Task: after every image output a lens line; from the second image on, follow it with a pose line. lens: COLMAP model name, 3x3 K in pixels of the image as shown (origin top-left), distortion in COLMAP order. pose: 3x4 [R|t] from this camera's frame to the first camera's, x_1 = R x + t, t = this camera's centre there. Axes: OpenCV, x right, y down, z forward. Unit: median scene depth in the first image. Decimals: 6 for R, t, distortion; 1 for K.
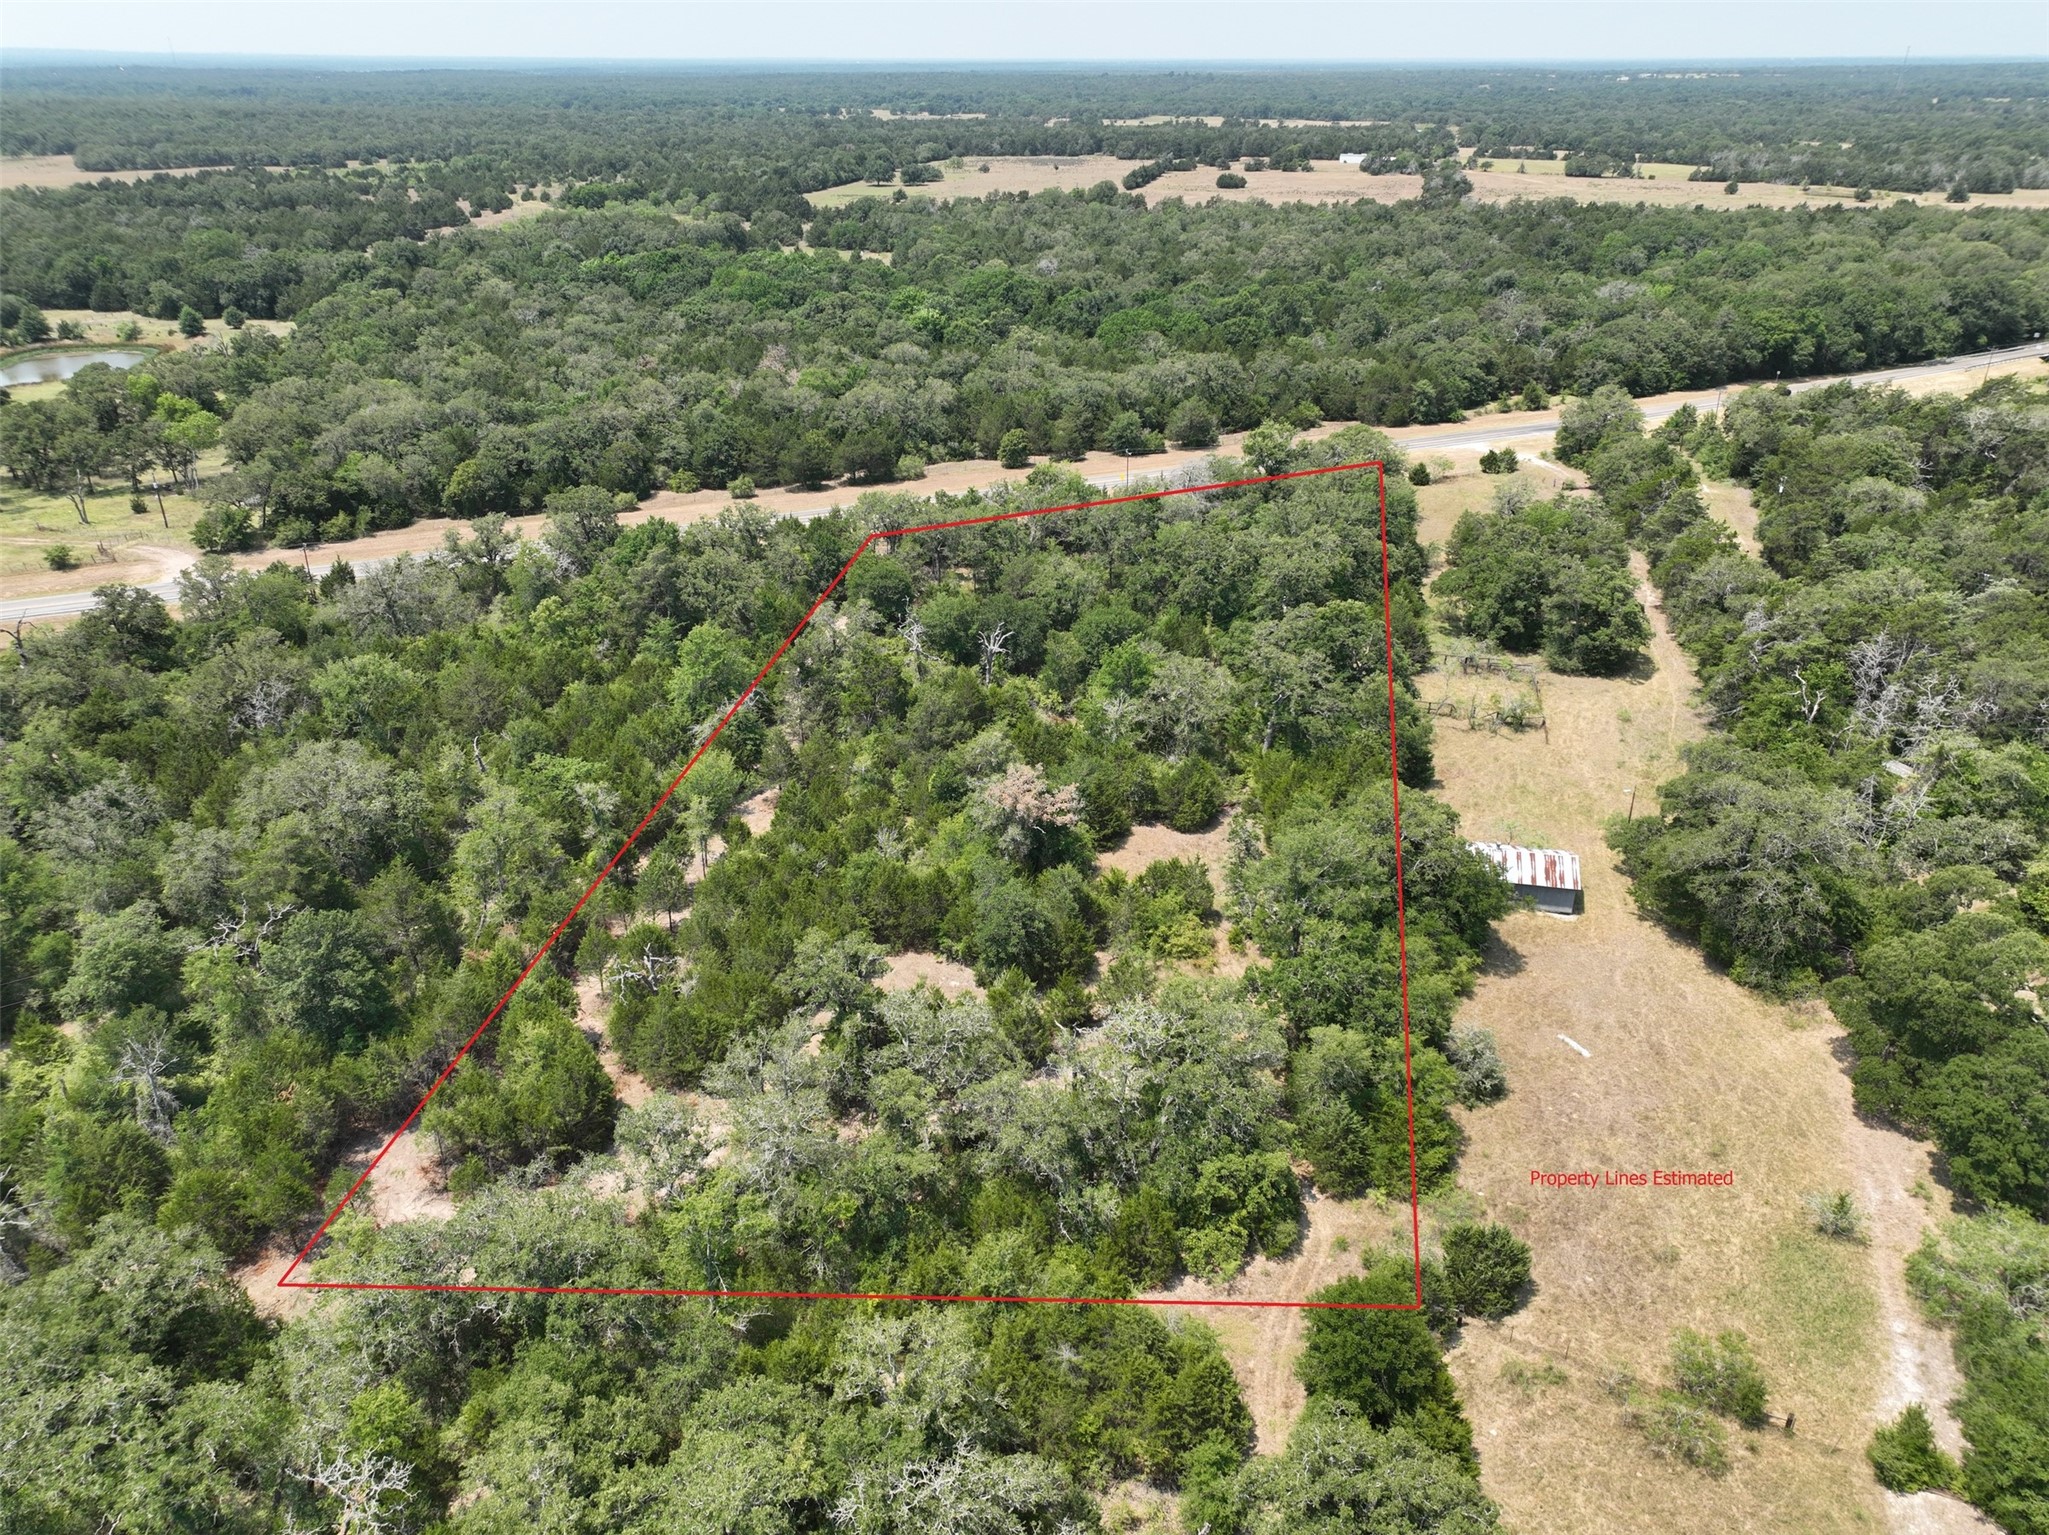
lens RADIAL K [[1425.8, 0, 1025.5], [0, 1425.8, 762.5], [0, 0, 1]] dist [0.004063, 0.010571]
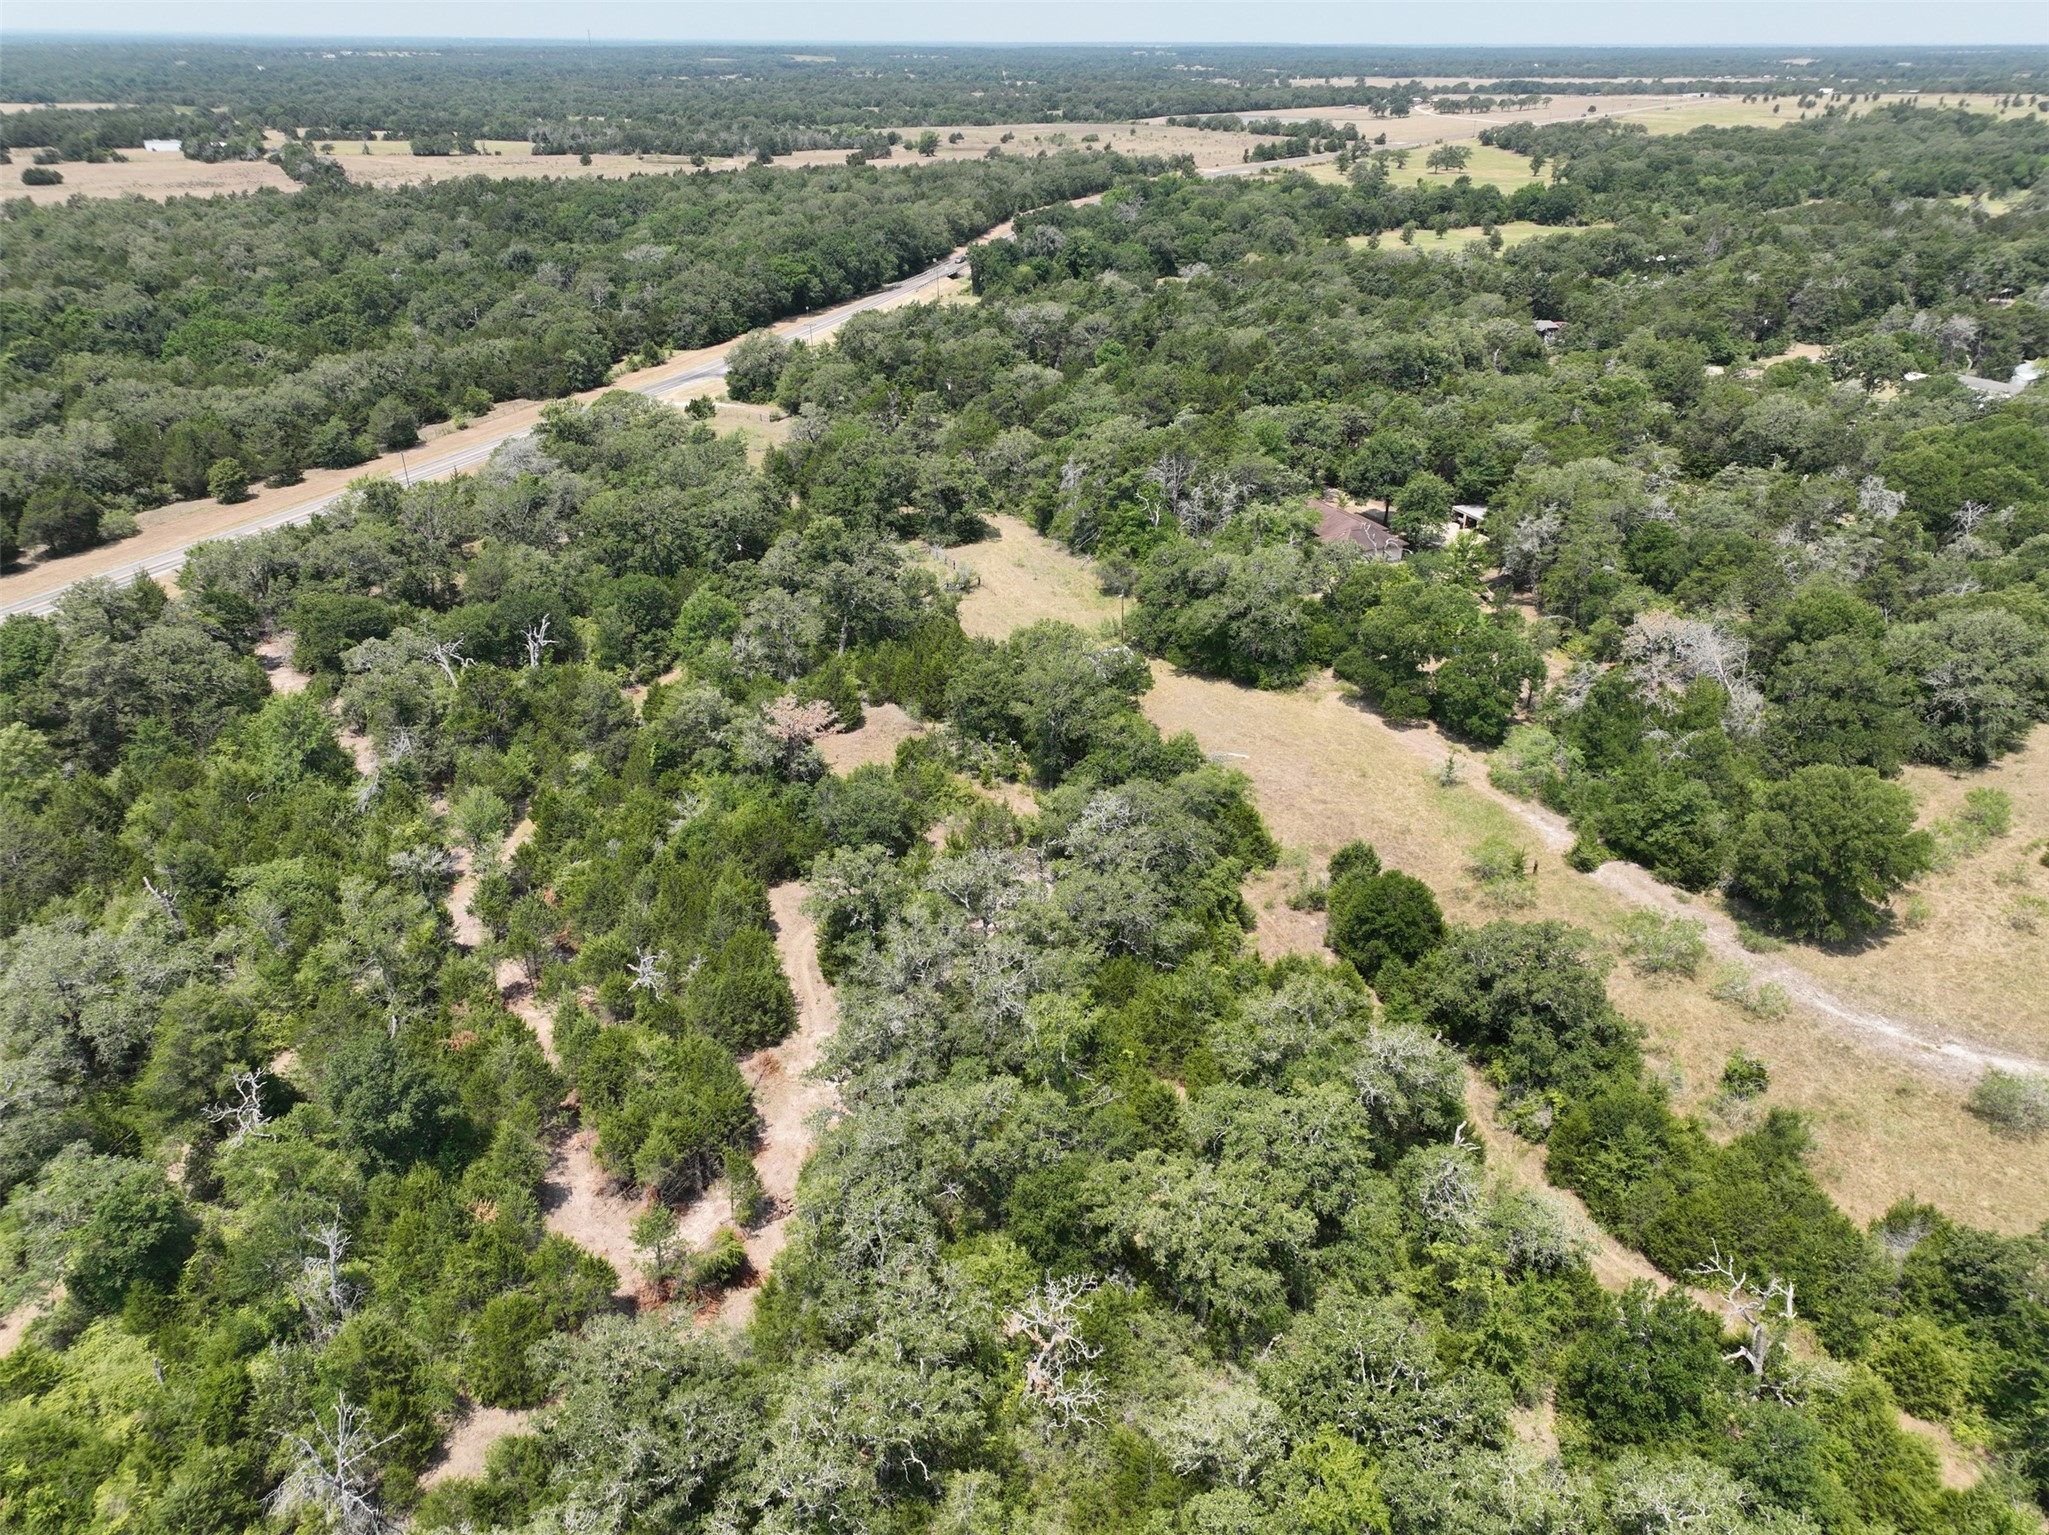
lens RADIAL K [[1425.8, 0, 1027.0], [0, 1425.8, 771.9], [0, 0, 1]] dist [0.004063, 0.010571]
pose [[0.706359, -0.320701, 0.631037, -0.168020], [0.309745, 0.941636, 0.131834, -0.008662], [-0.636486, 0.102338, 0.764469, 0.017263]]
